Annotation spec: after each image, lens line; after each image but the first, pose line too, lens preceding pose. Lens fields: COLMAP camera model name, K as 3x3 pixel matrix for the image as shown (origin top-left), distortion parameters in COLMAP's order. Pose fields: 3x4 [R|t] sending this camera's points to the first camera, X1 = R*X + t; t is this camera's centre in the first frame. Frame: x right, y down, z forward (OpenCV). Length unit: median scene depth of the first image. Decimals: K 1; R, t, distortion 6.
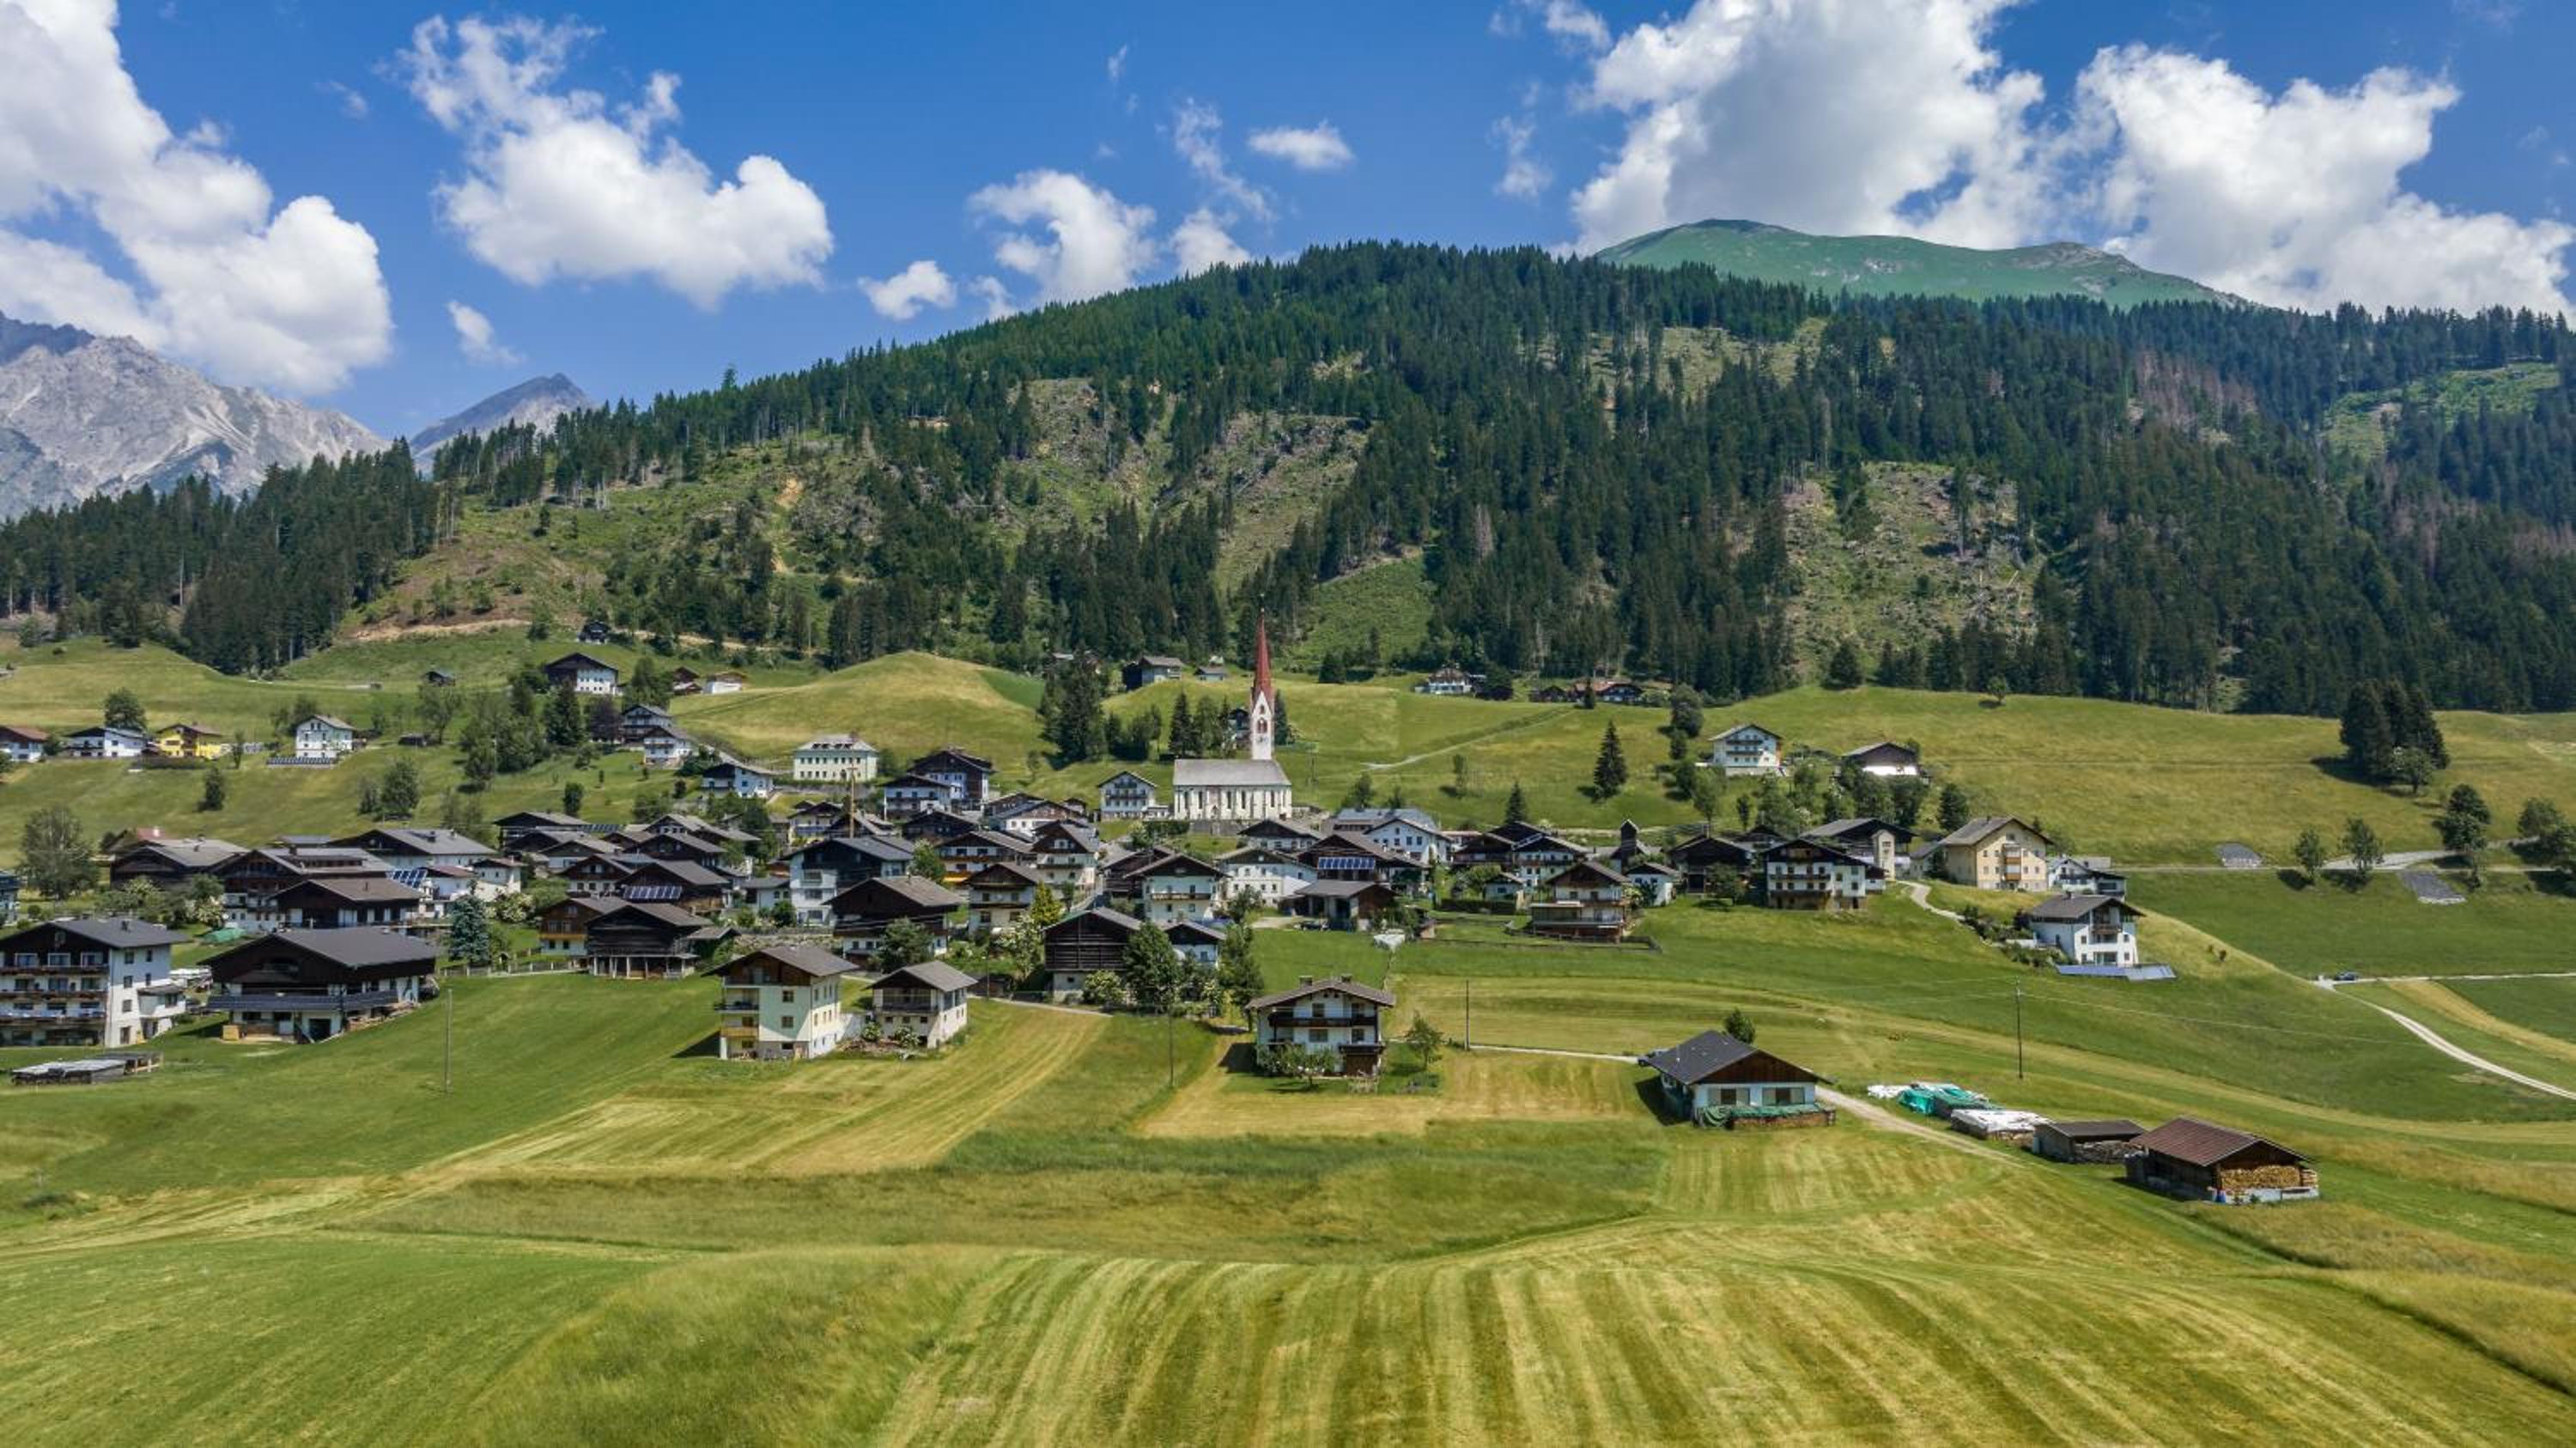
lens RADIAL K [[1850.4, 0, 1275.9], [0, 1850.4, 726.0], [0, 0, 1]] dist [-0.017733, 0.003317]
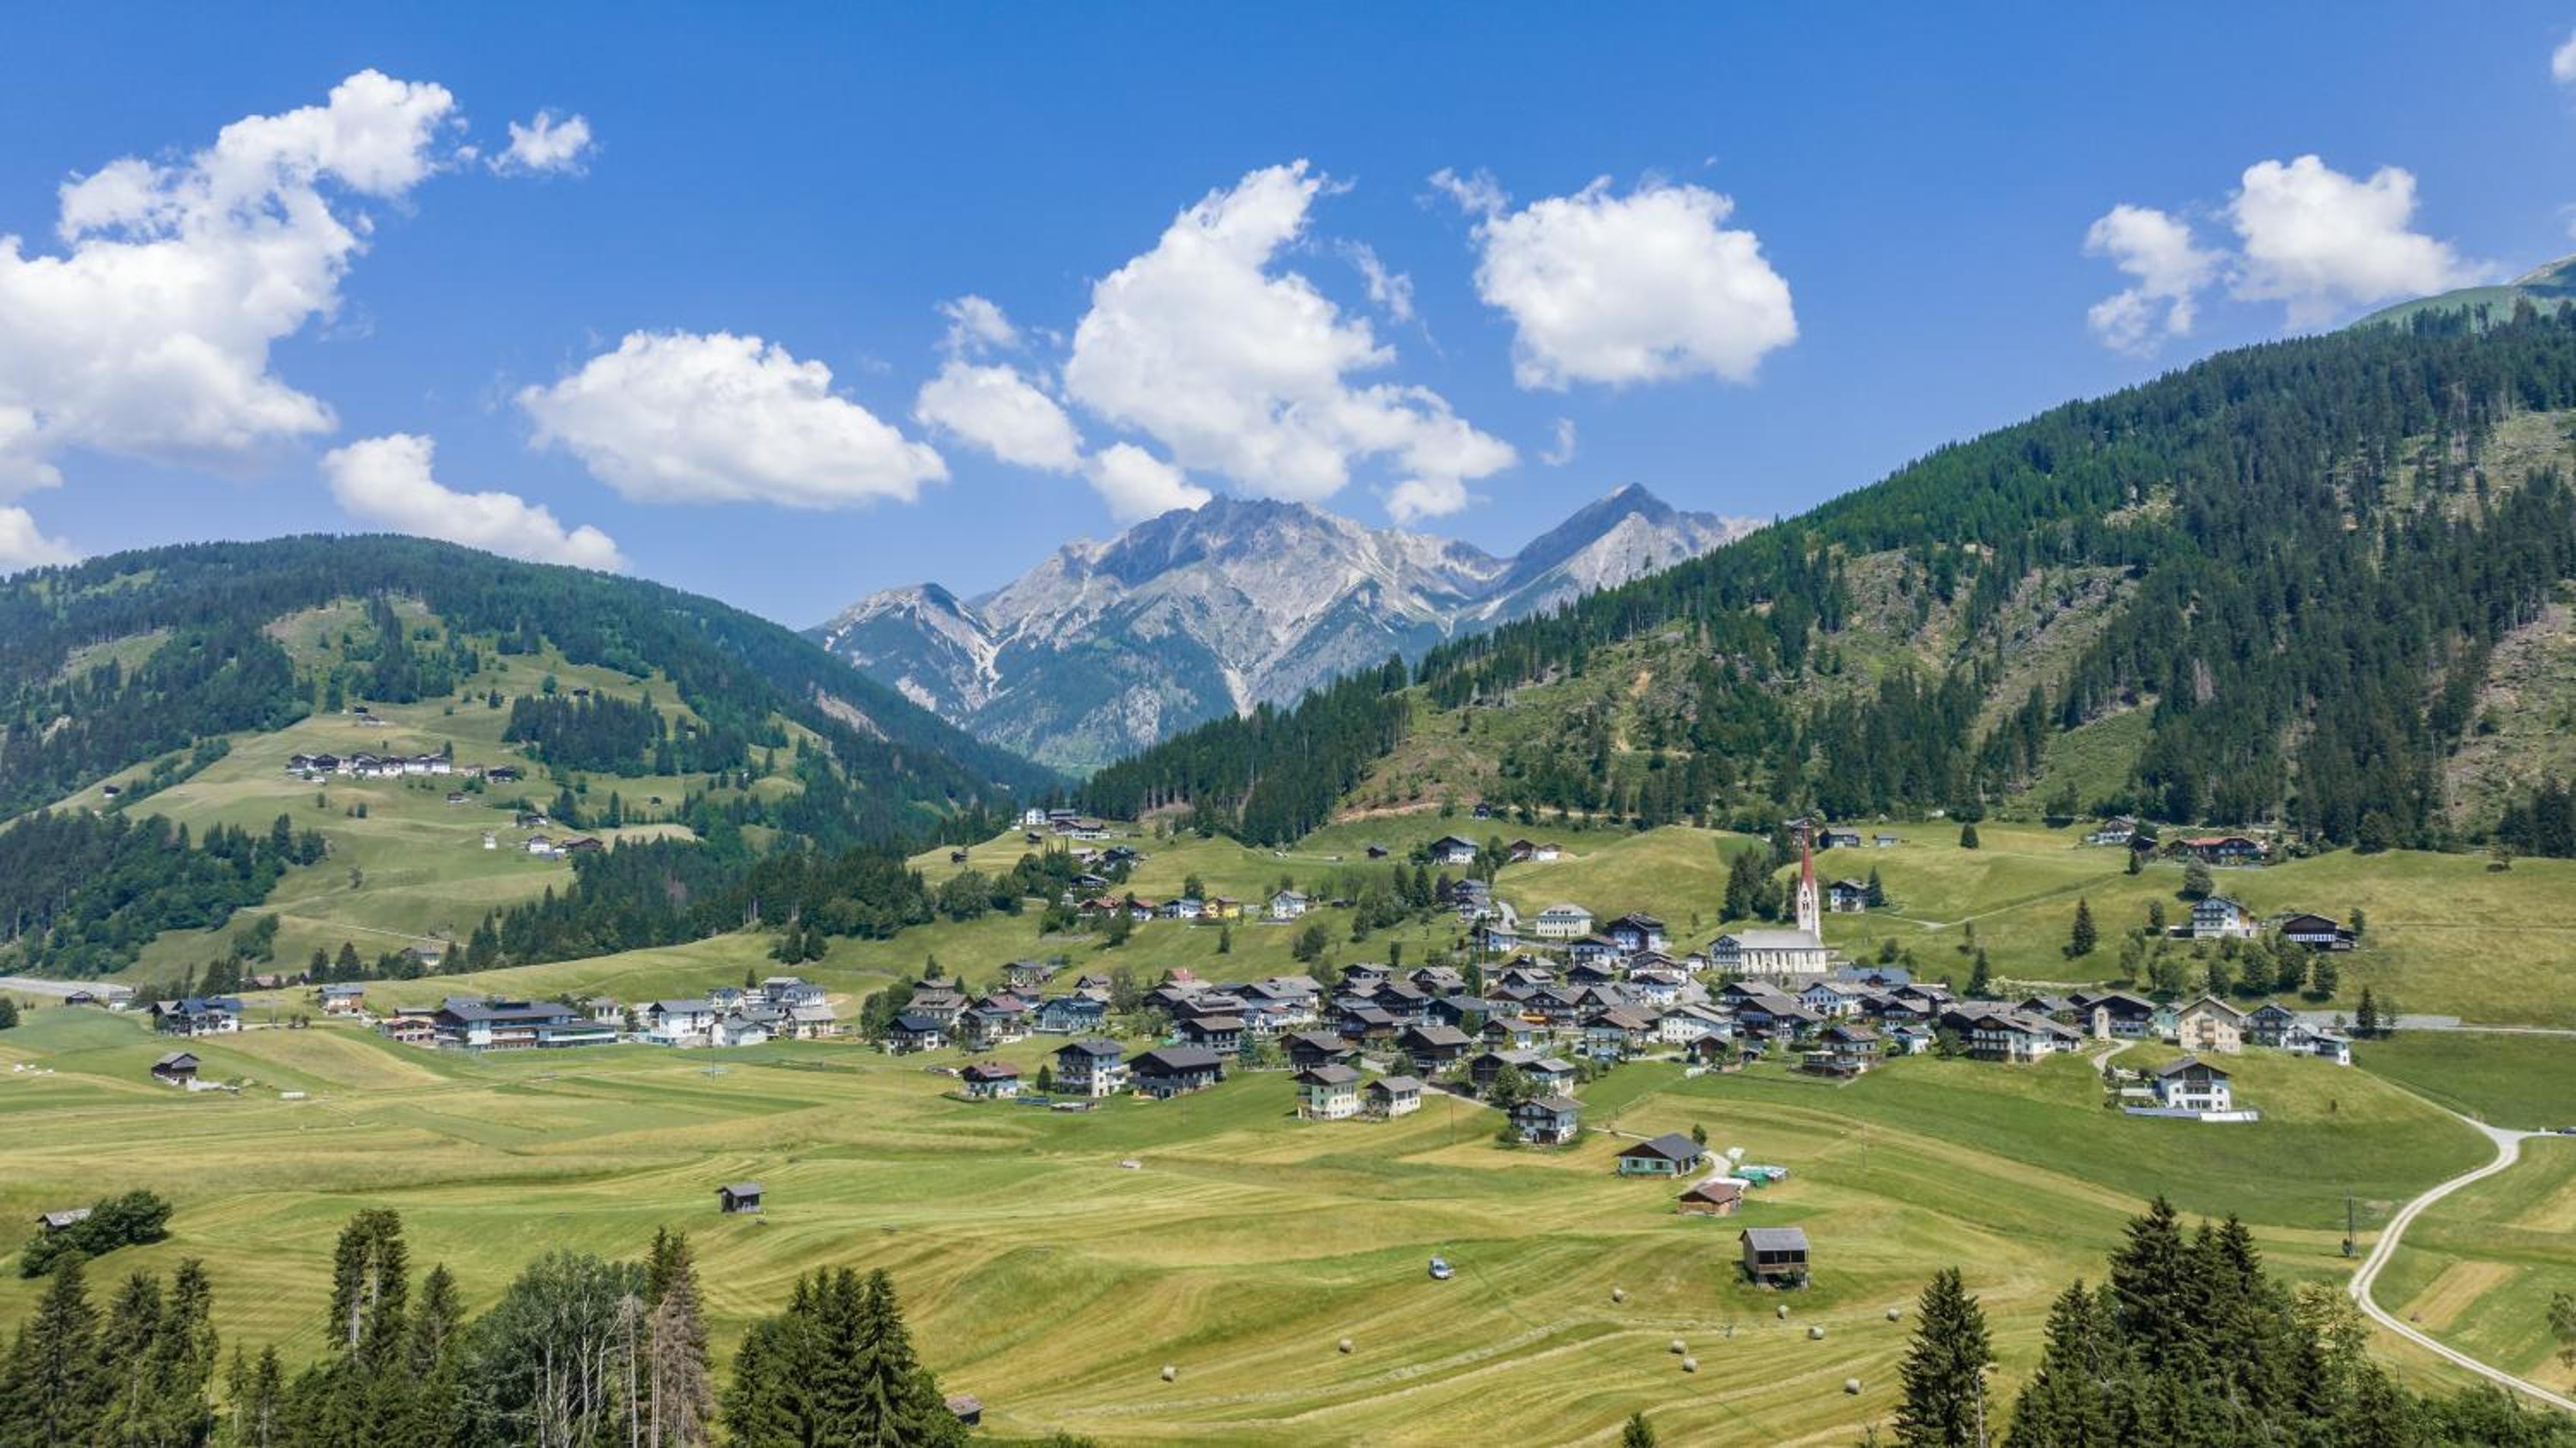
lens RADIAL K [[1850.4, 0, 1215.0], [0, 1850.4, 704.2], [0, 0, 1]] dist [-0.017733, 0.003317]
pose [[0.807289, -0.068598, -0.586156, 0.320077], [0.046443, 0.997526, -0.052778, -0.068548], [0.588327, 0.015384, 0.808477, -0.293516]]
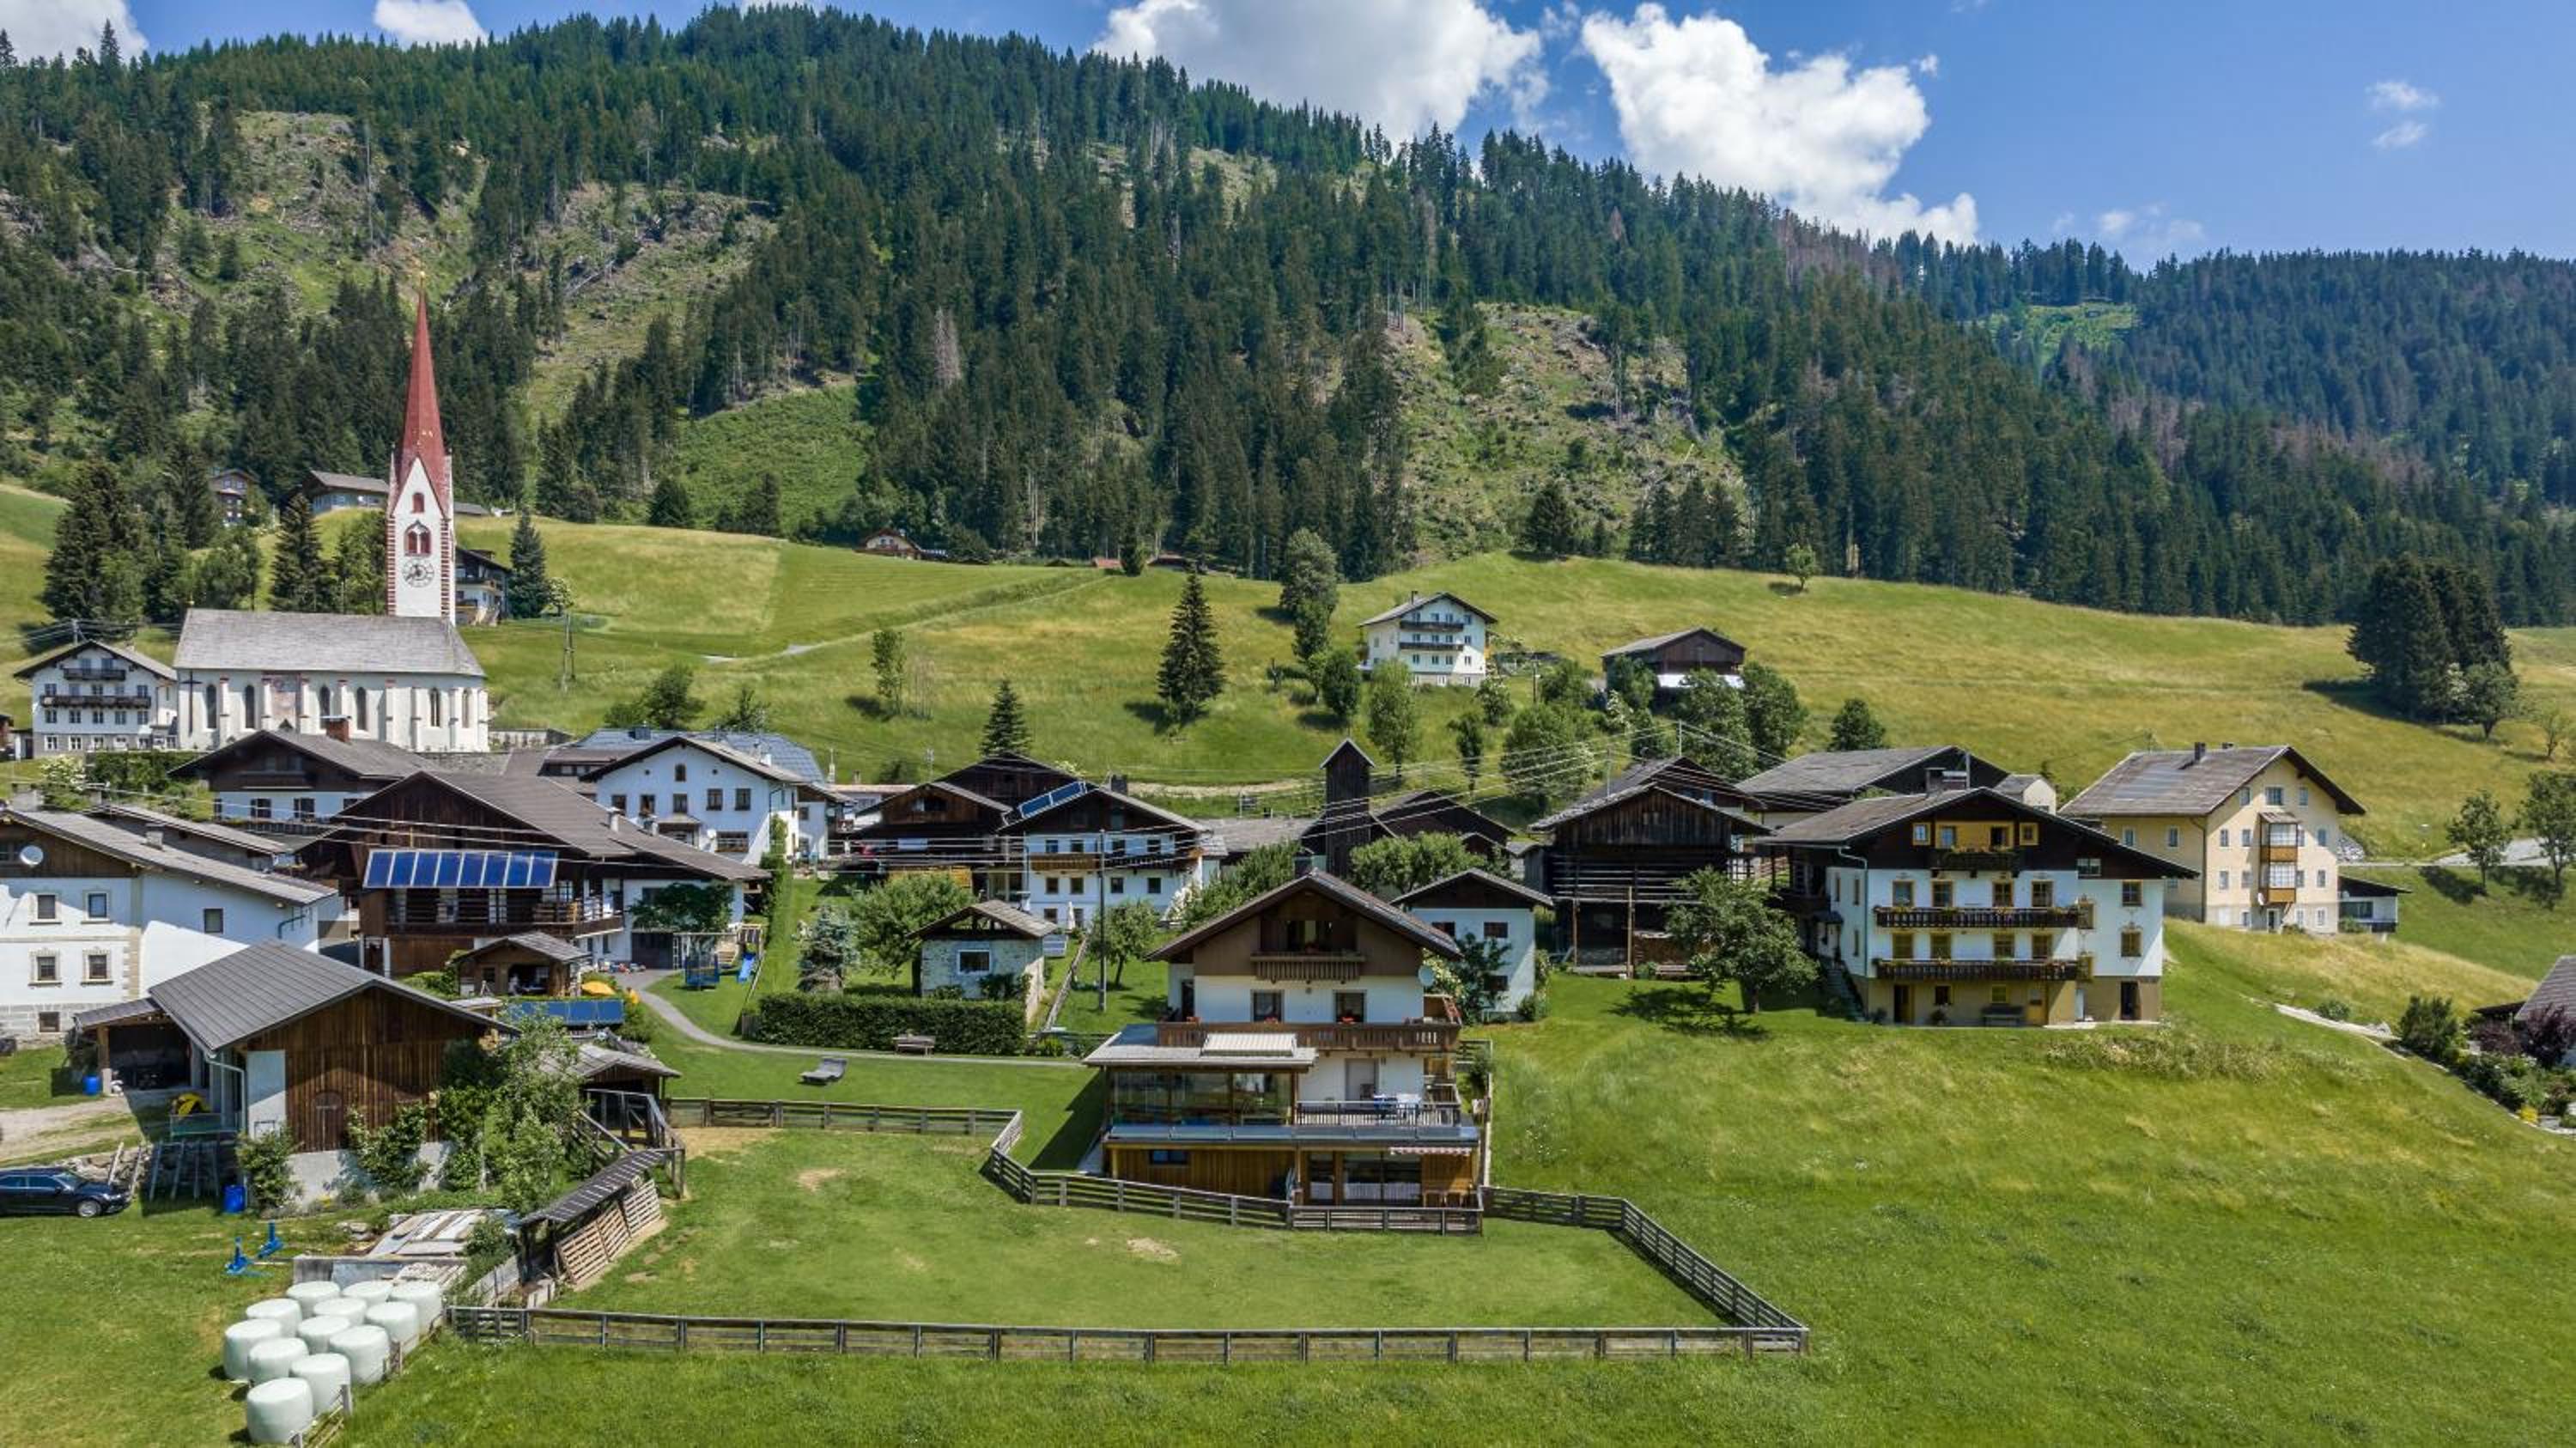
lens RADIAL K [[1850.4, 0, 1296.3], [0, 1850.4, 893.8], [0, 0, 1]] dist [-0.017733, 0.003317]
pose [[0.956761, -0.008445, 0.290754, 0.042670], [-0.021335, 0.994848, 0.099103, 0.023761], [-0.290093, -0.101021, 0.951652, 0.351193]]
